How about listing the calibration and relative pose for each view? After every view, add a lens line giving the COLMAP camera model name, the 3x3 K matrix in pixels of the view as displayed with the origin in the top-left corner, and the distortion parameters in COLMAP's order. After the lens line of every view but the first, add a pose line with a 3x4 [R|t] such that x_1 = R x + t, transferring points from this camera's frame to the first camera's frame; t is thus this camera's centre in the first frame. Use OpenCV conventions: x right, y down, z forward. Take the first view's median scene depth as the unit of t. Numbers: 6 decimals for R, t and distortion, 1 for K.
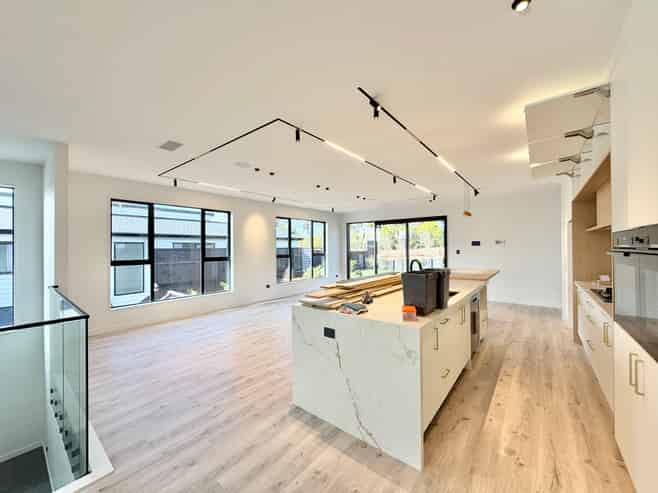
lens RADIAL K [[263.0, 0, 327.1], [0, 263.0, 245.4], [0, 0, 1]] dist [0.000018, 0.000070]
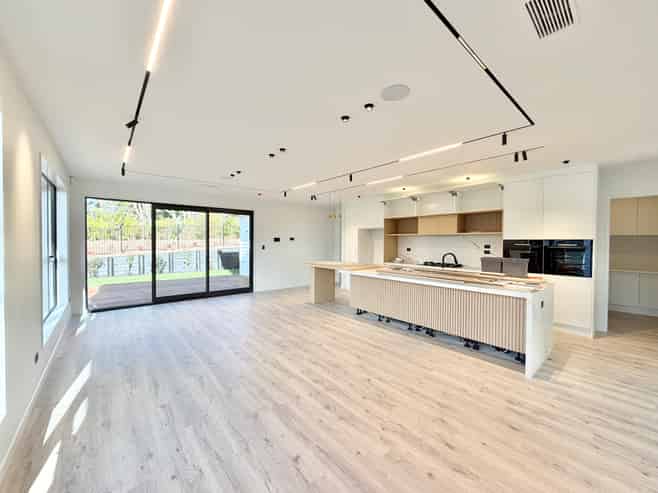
lens RADIAL K [[261.5, 0, 328.4], [0, 261.5, 246.3], [0, 0, 1]] dist [0.000338, 0.000052]
pose [[0.179808, -0.009736, 0.983654, -0.963179], [-0.015923, 0.999791, 0.012807, 0.006161], [-0.983573, -0.017965, 0.179615, 1.132182]]
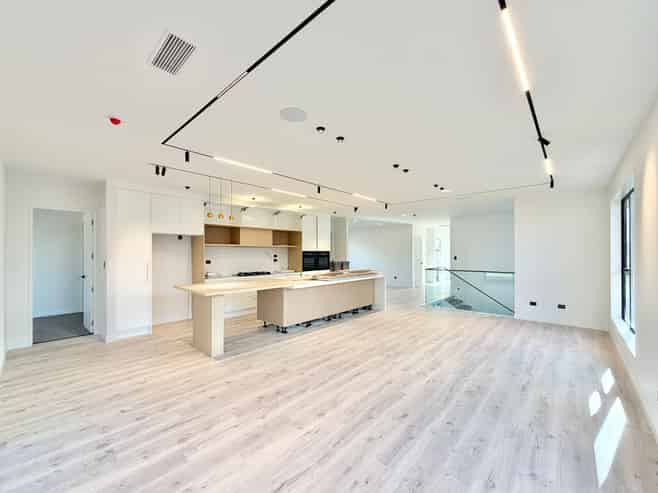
lens RADIAL K [[264.9, 0, 329.9], [0, 264.9, 253.3], [0, 0, 1]] dist [0.000735, 0.000202]
pose [[-0.998124, 0.009116, 0.060536, 0.196278], [0.008765, 0.999943, -0.006064, 0.006684], [-0.060588, -0.005522, -0.998148, 2.562996]]
